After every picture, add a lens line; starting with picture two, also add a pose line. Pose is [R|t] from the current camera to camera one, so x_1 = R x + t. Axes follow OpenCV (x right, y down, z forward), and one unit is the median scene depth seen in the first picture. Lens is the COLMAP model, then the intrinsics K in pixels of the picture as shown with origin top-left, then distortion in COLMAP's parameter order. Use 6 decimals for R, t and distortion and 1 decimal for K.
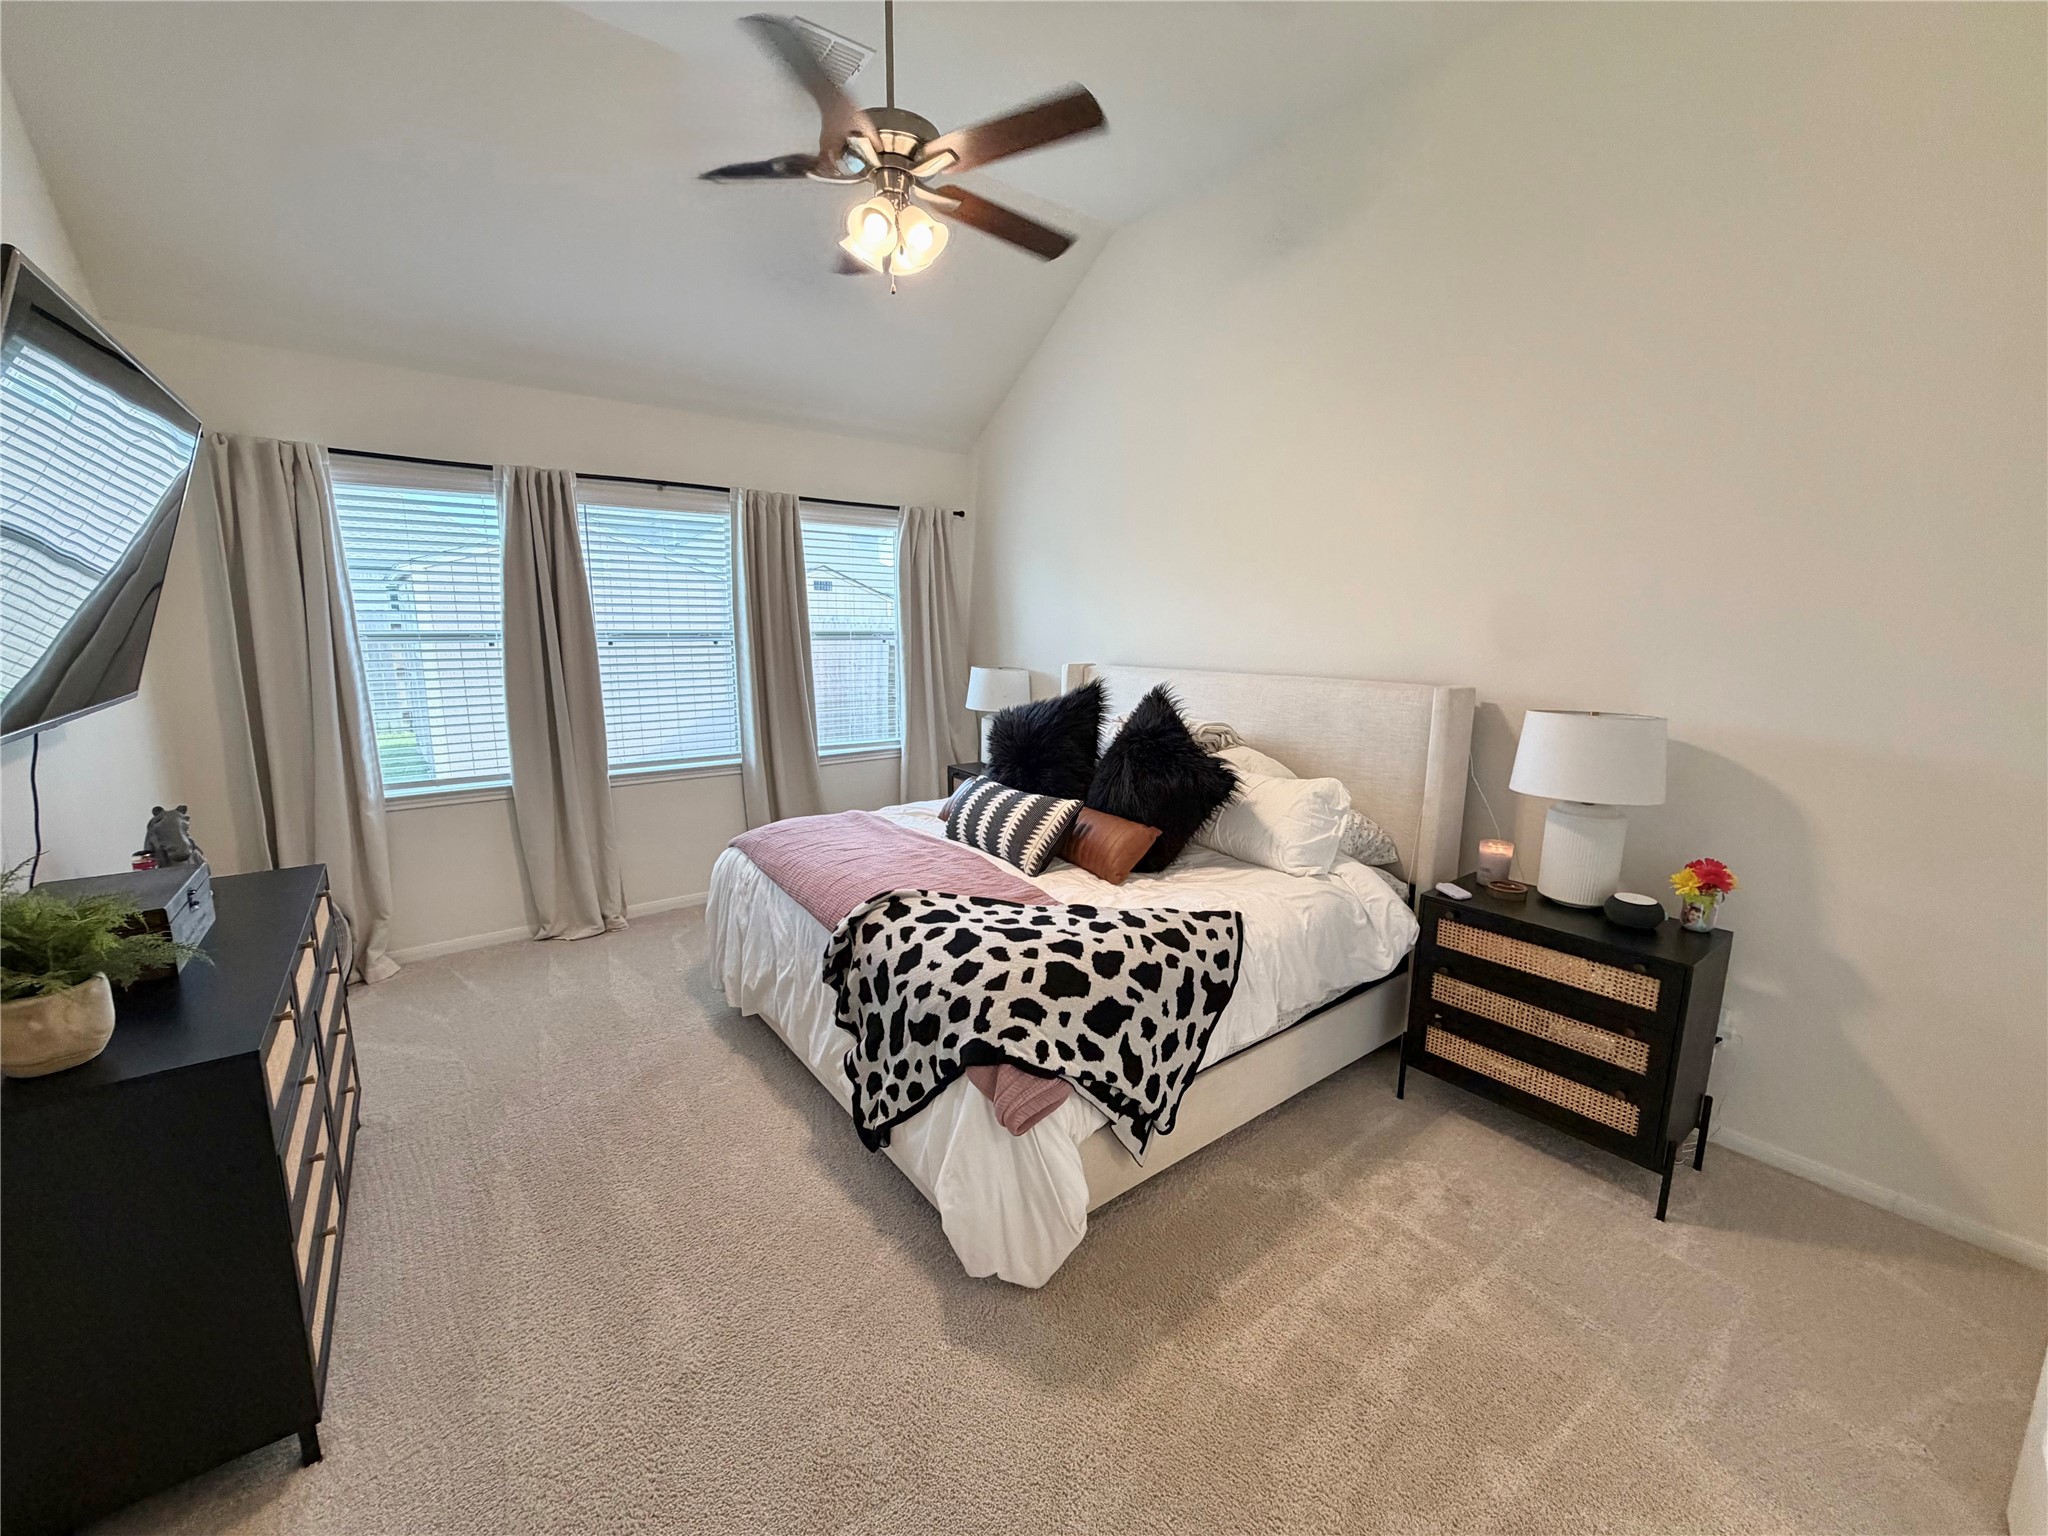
lens RADIAL K [[815.4, 0, 1024.6], [0, 815.4, 766.8], [0, 0, 1]] dist [-0.002329, 0.000812]
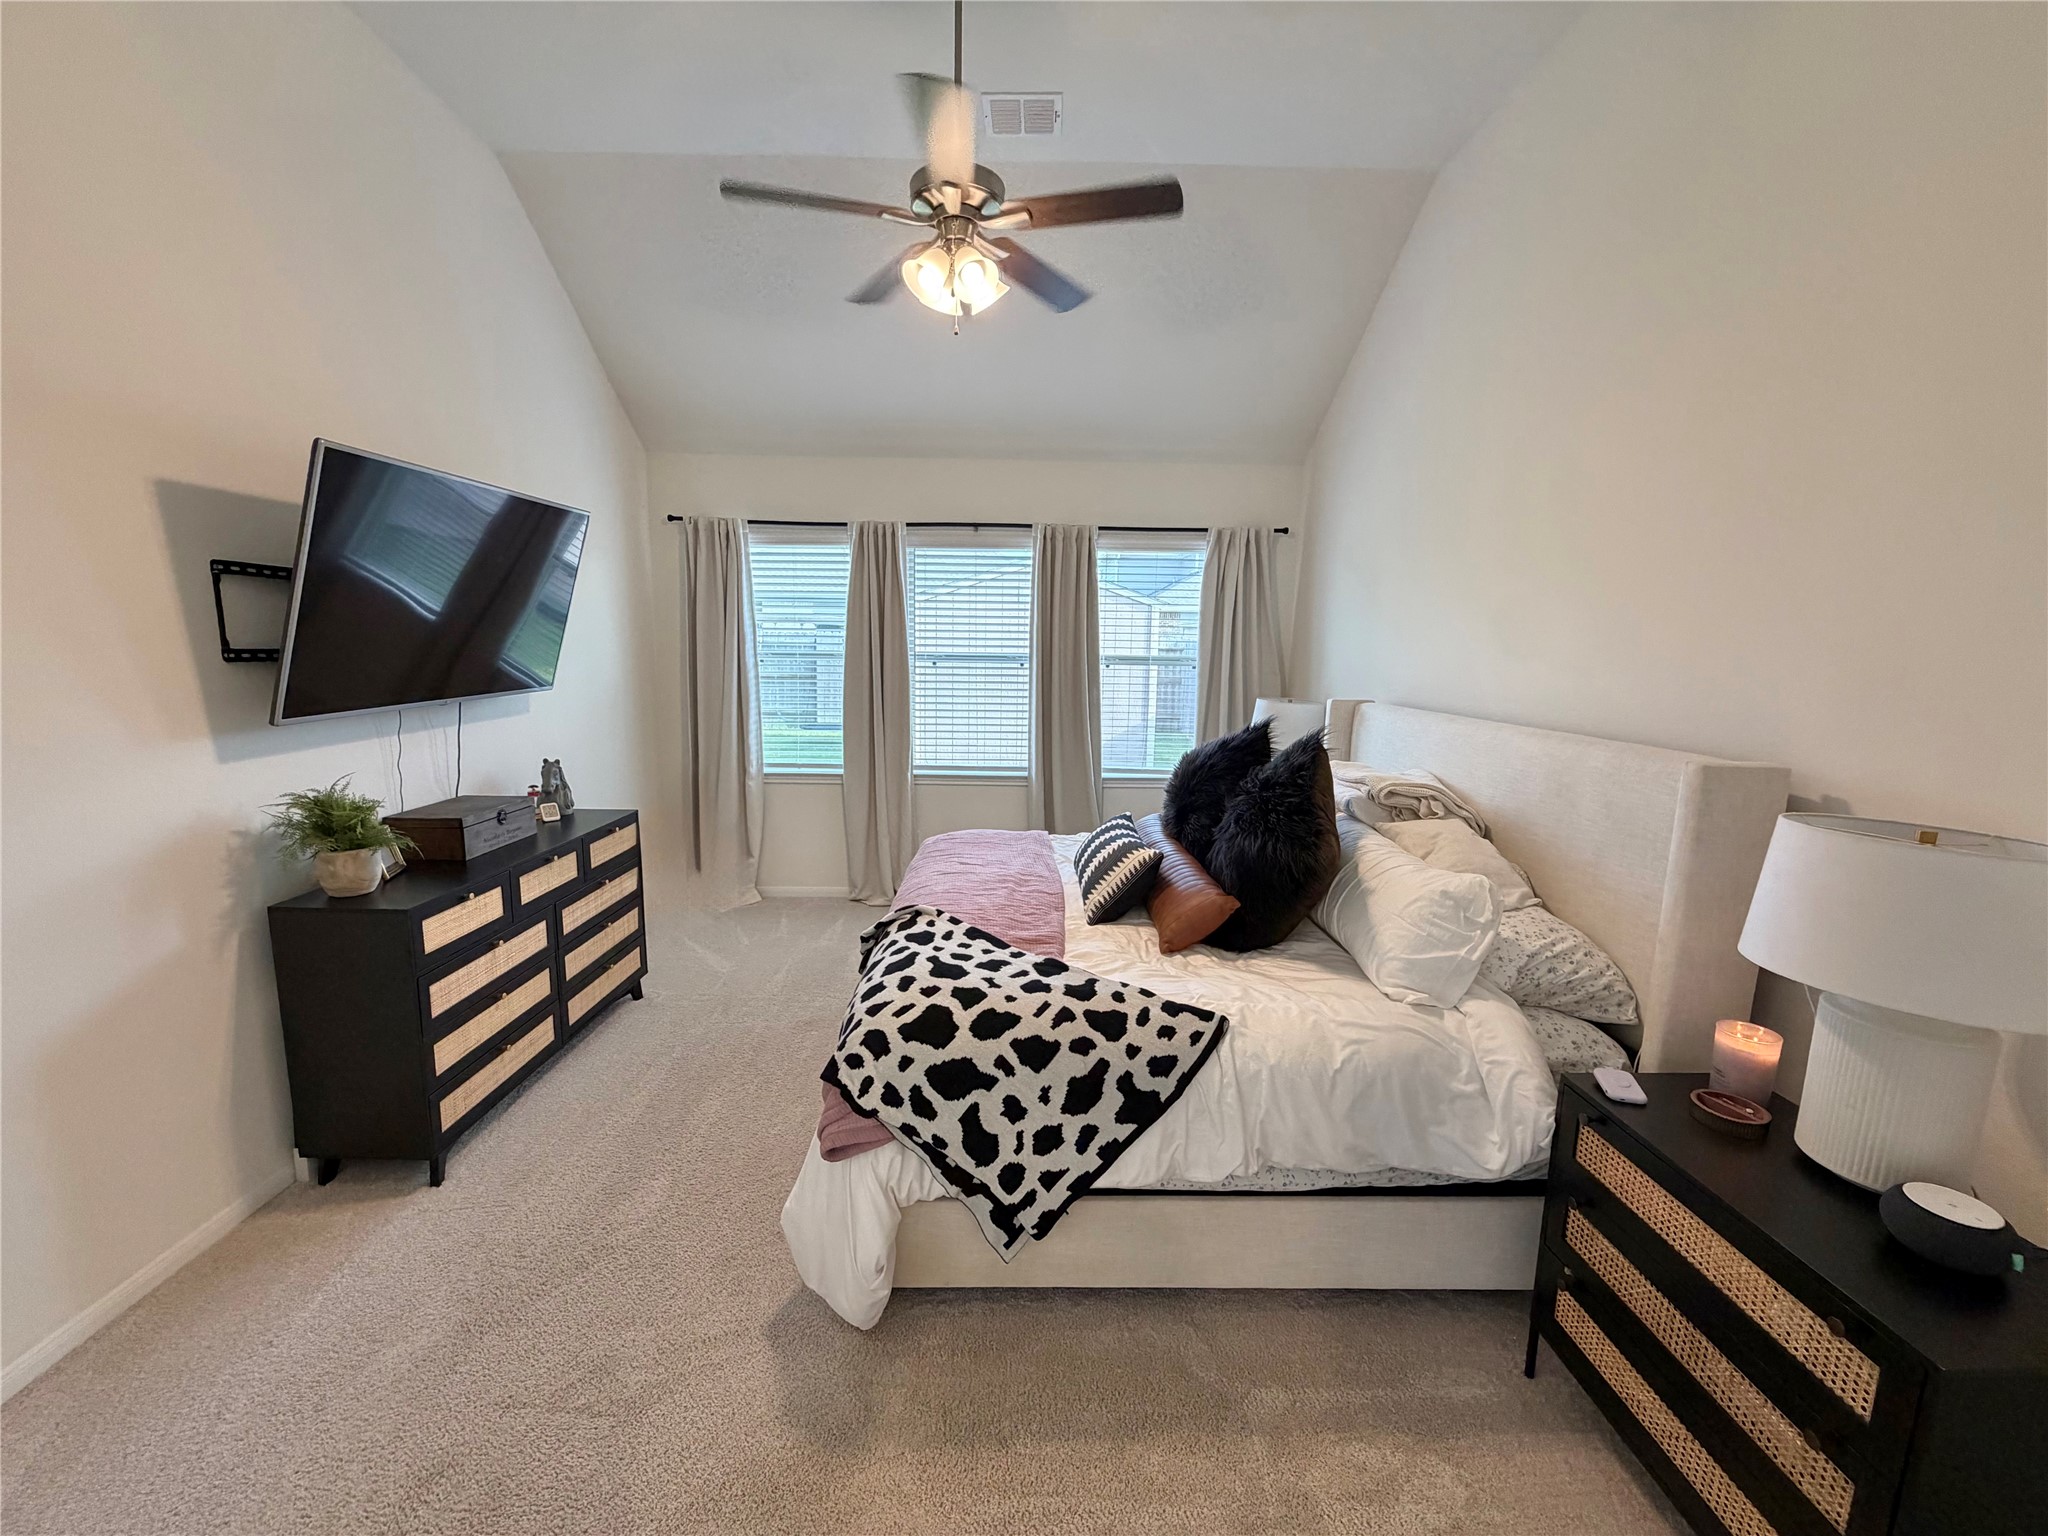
lens RADIAL K [[815.4, 0, 1018.4], [0, 815.4, 772.8], [0, 0, 1]] dist [-0.002329, 0.000812]
pose [[0.801715, 0.100356, -0.589222, 0.565346], [-0.114023, 0.993379, 0.014047, -0.047213], [0.586730, 0.055923, 0.807849, 0.239267]]
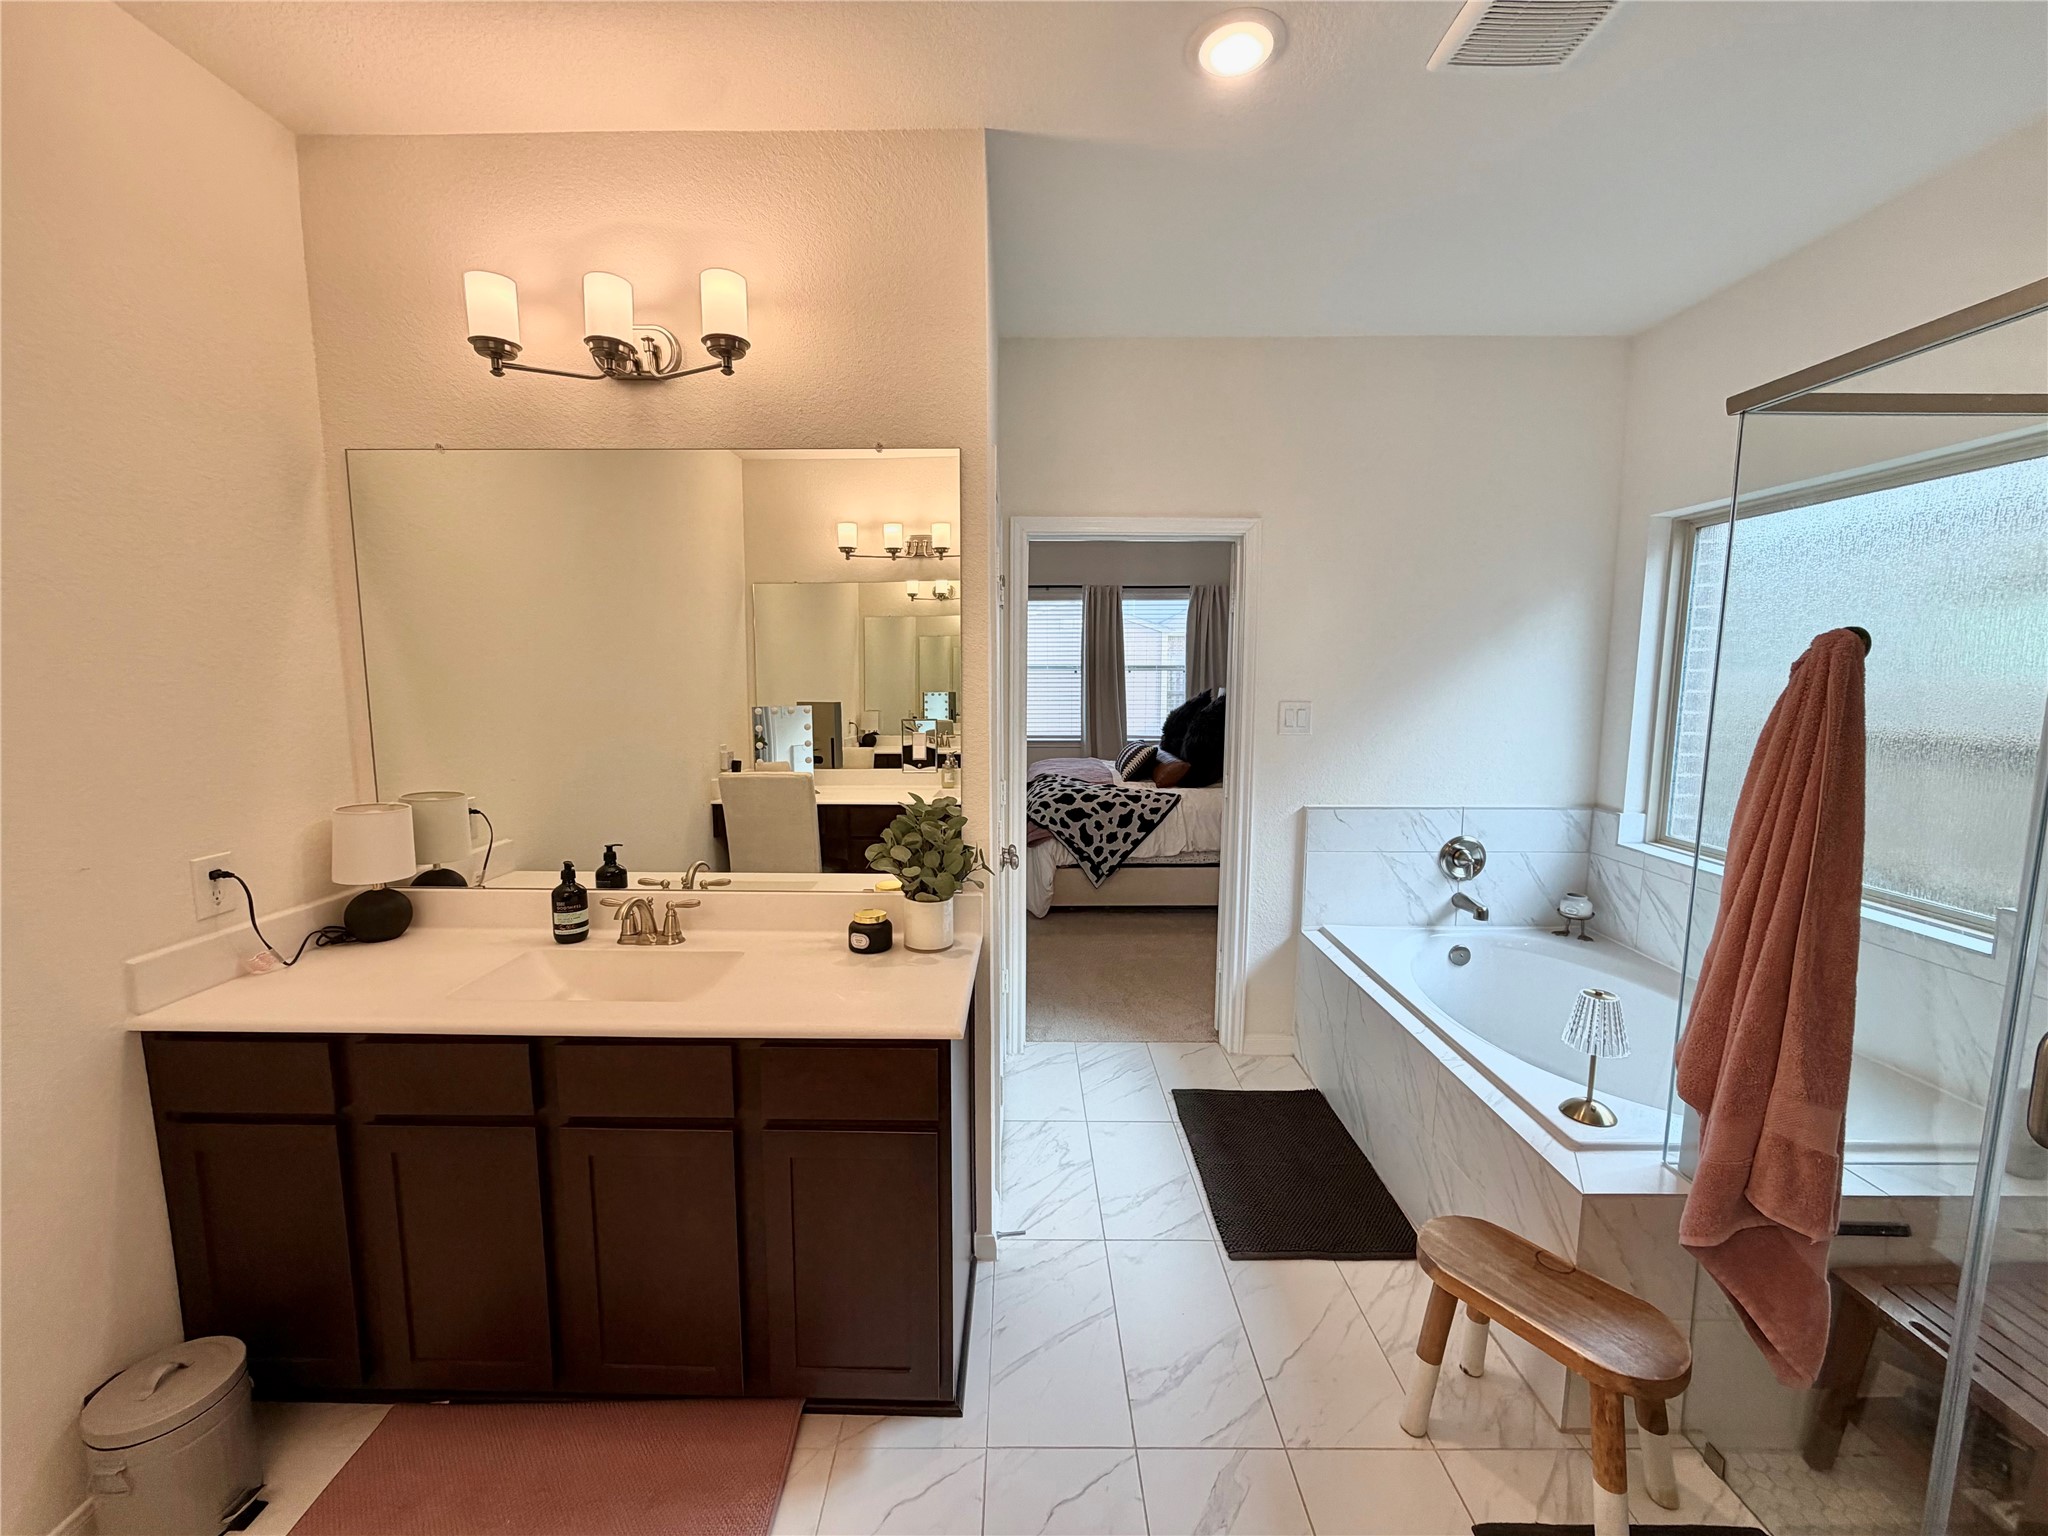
lens RADIAL K [[815.4, 0, 1017.9], [0, 815.4, 775.0], [0, 0, 1]] dist [-0.002329, 0.000812]
pose [[0.786864, 0.071887, -0.612925, 1.233962], [-0.098981, 0.995035, -0.010367, 0.197049], [0.609137, 0.068826, 0.790073, -0.887422]]
